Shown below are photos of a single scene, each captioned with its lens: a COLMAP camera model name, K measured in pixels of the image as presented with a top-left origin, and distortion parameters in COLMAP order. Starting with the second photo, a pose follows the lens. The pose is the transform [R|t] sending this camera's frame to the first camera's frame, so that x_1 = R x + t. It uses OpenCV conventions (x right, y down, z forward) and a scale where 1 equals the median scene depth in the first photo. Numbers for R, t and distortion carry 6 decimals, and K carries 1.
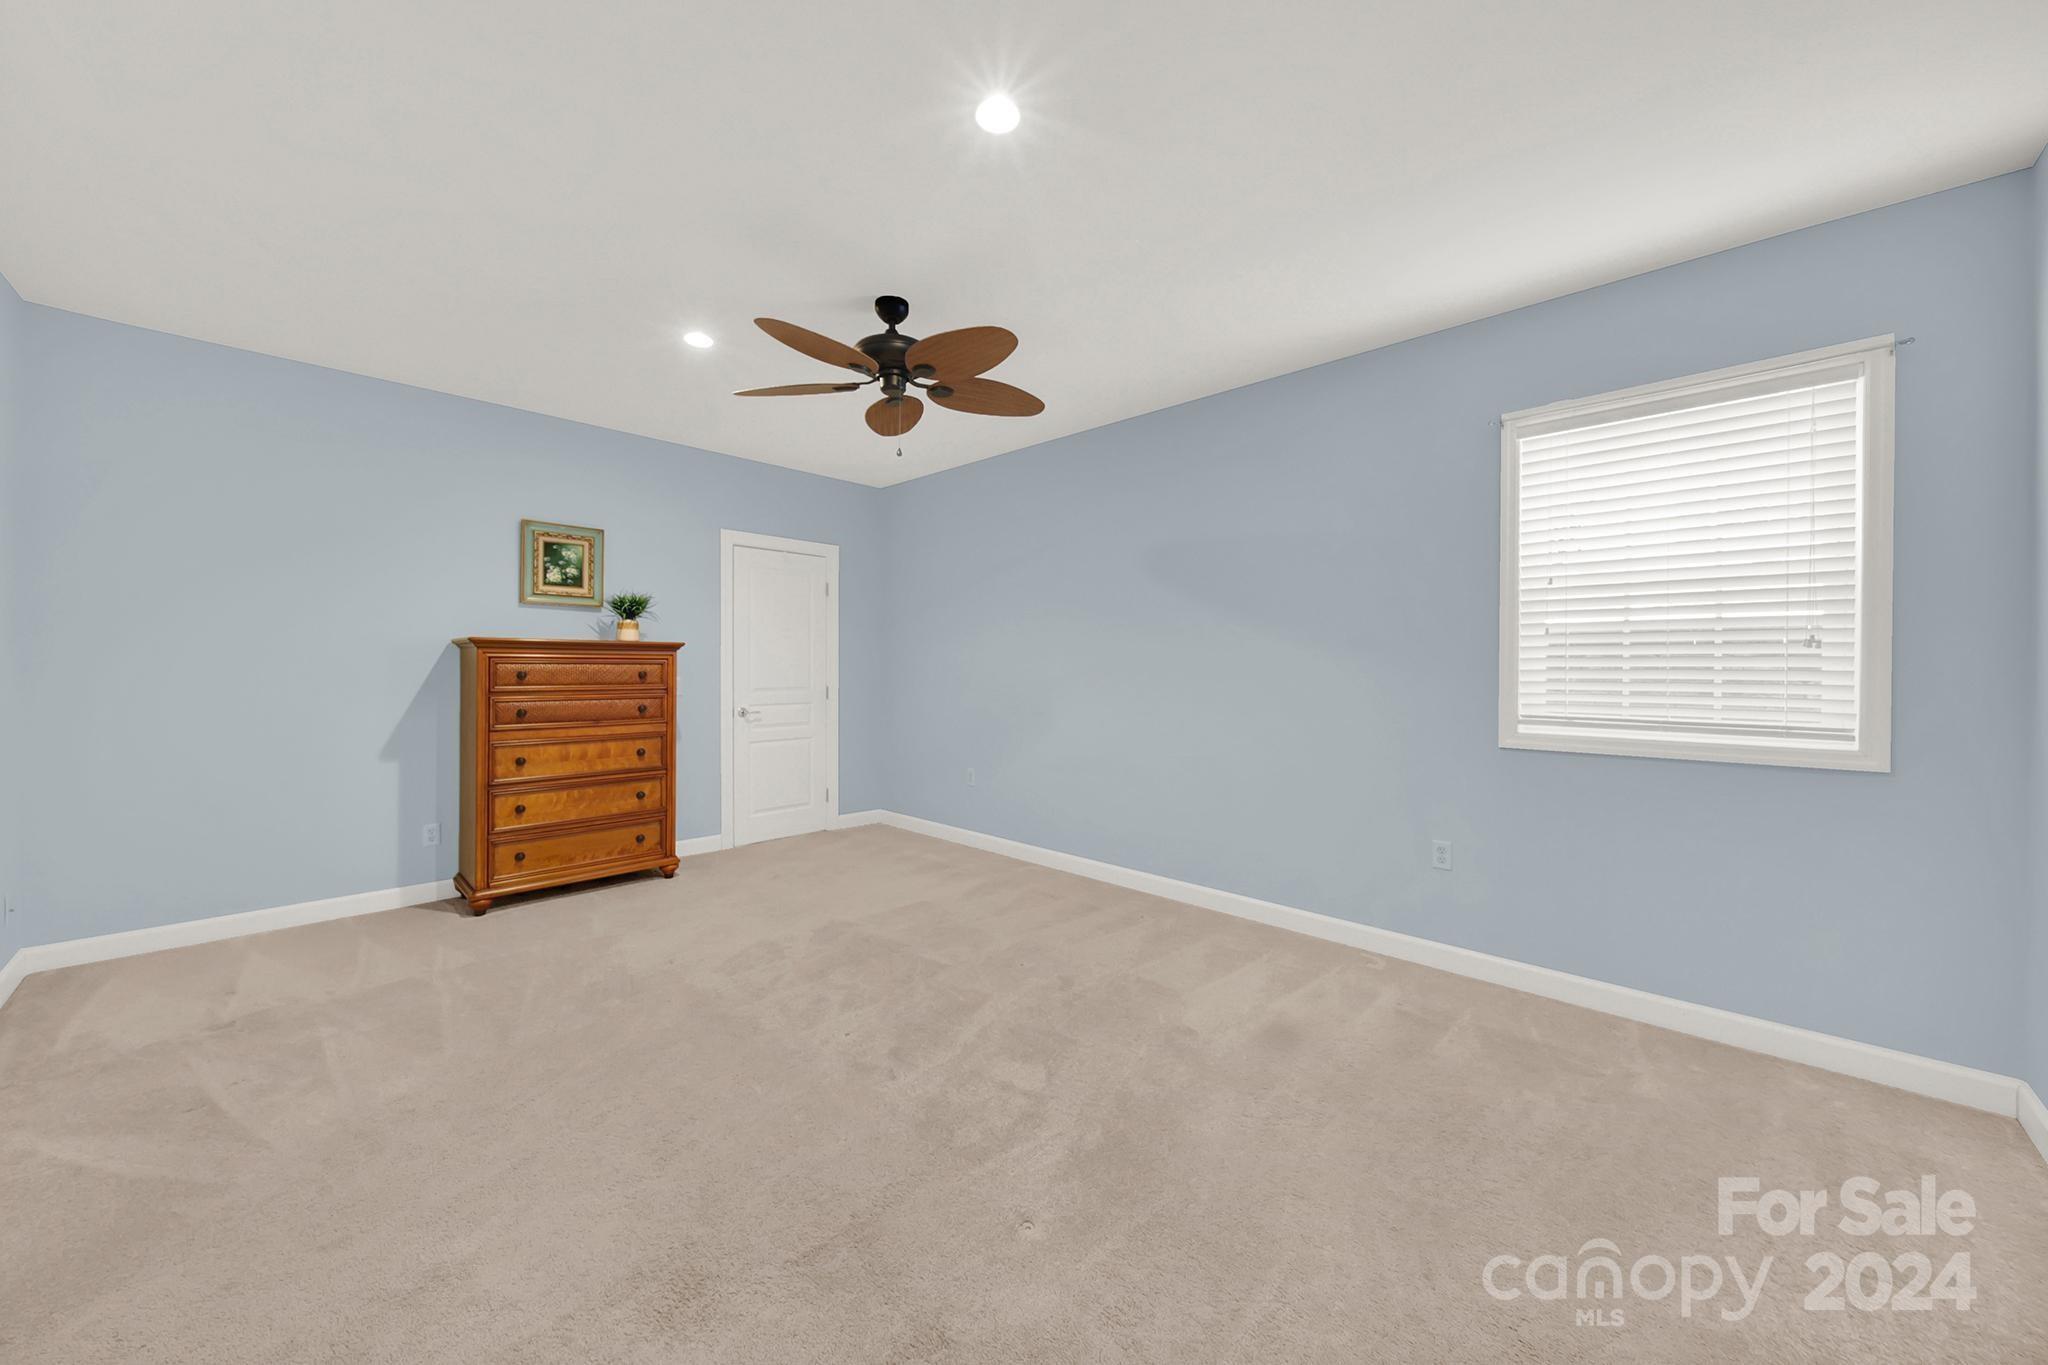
lens RADIAL K [[732.0, 0, 1020.2], [0, 732.0, 664.6], [0, 0, 1]] dist [-0.000788, -0.000180]
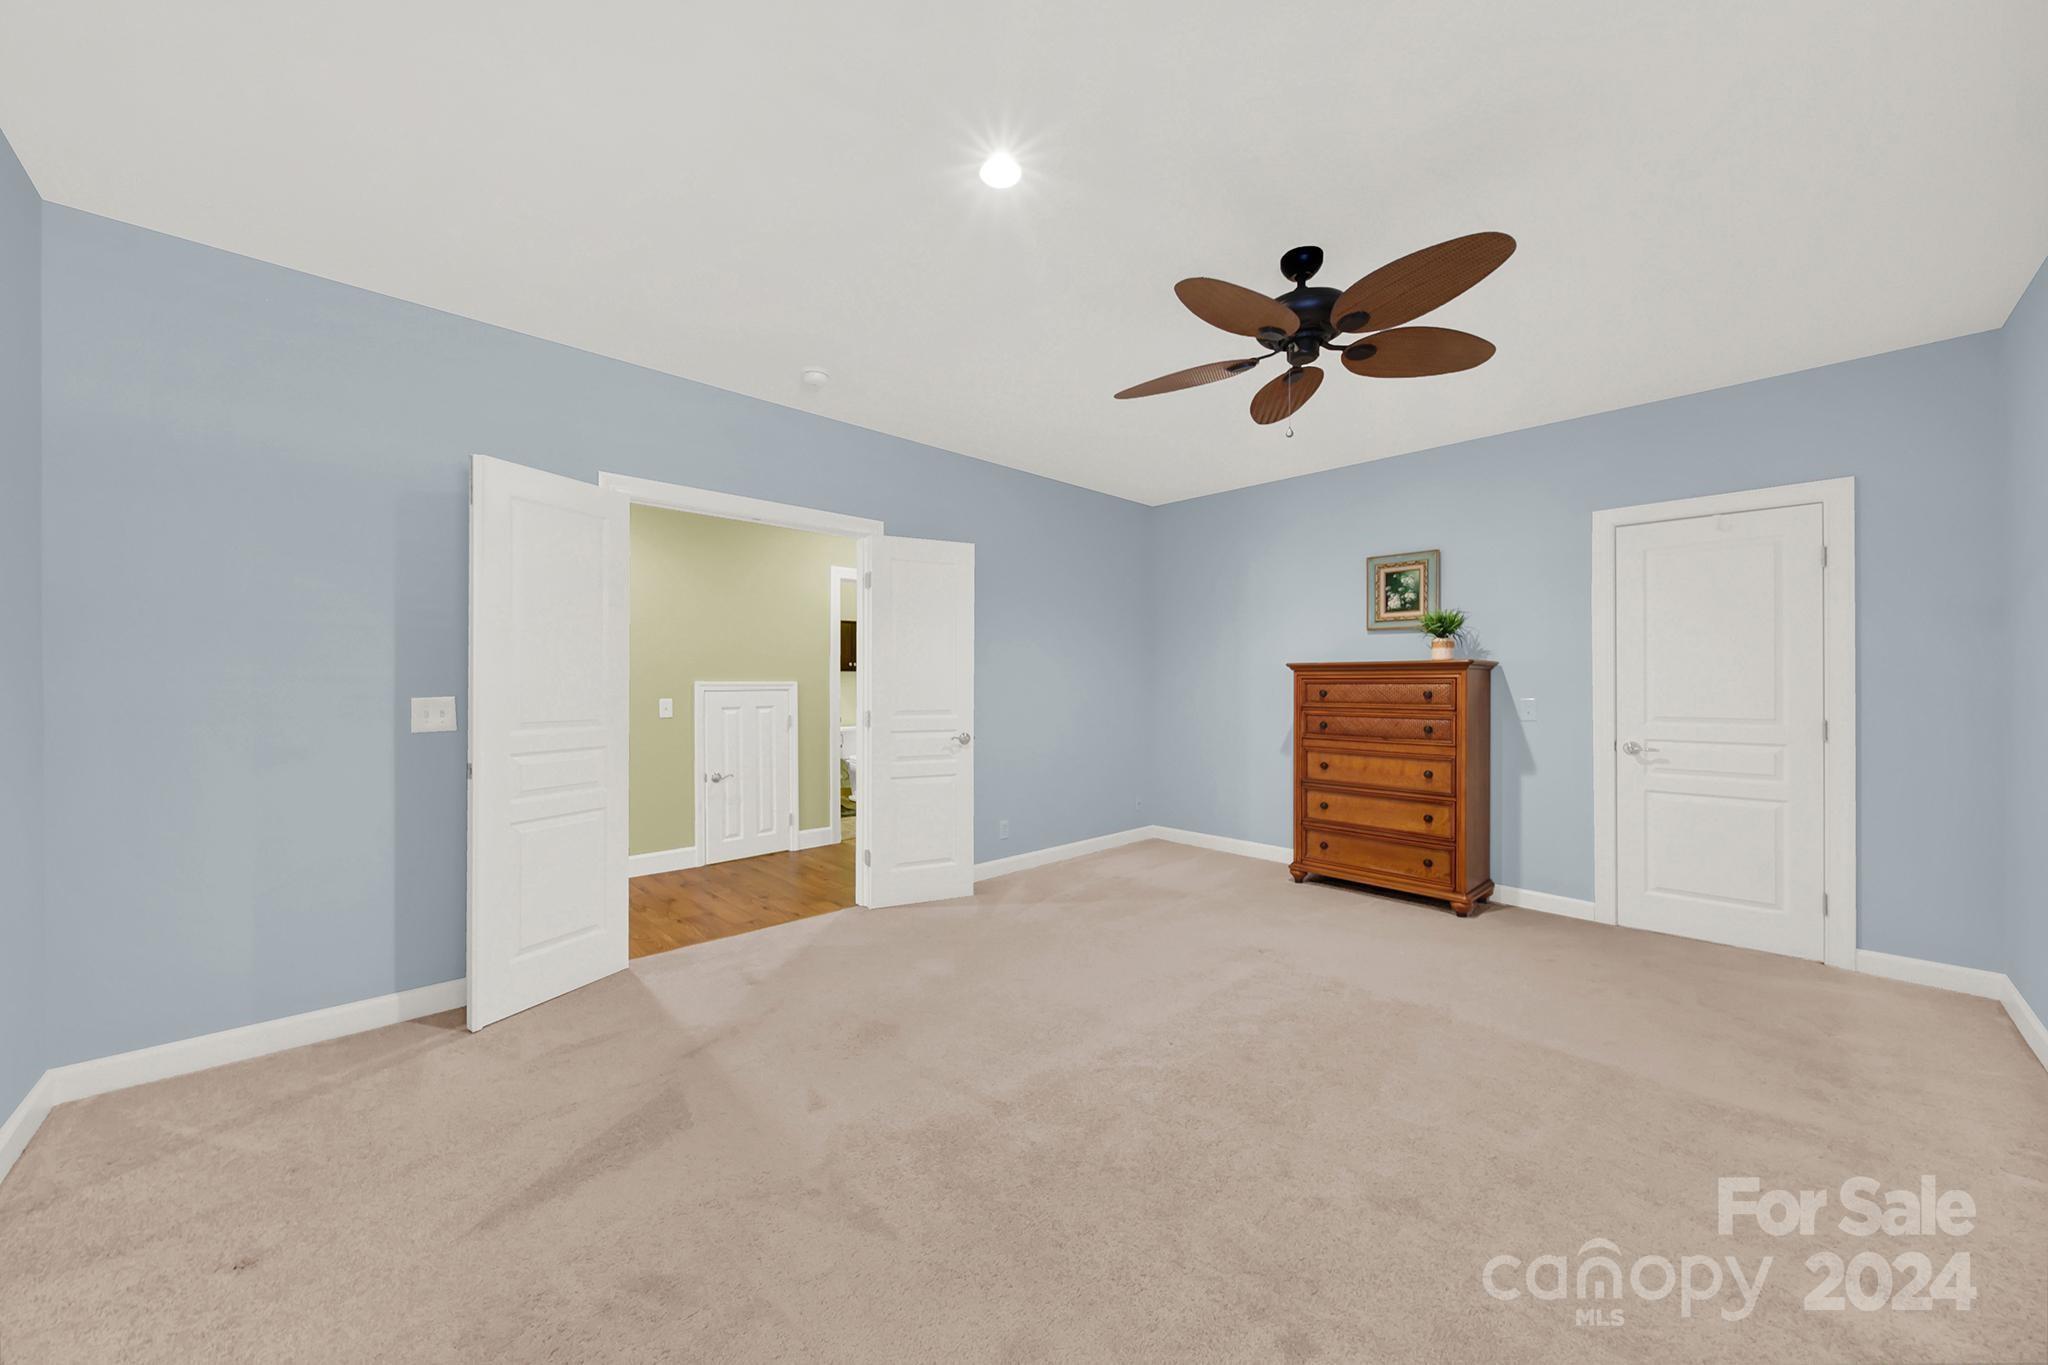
lens RADIAL K [[737.5, 0, 1022.9], [0, 737.5, 672.7], [0, 0, 1]] dist [0.000924, -0.000356]
pose [[-0.041492, -0.018364, -0.998970, 0.482259], [-0.001860, 0.999831, -0.018303, 0.003878], [0.999137, 0.001098, -0.041519, 0.498616]]
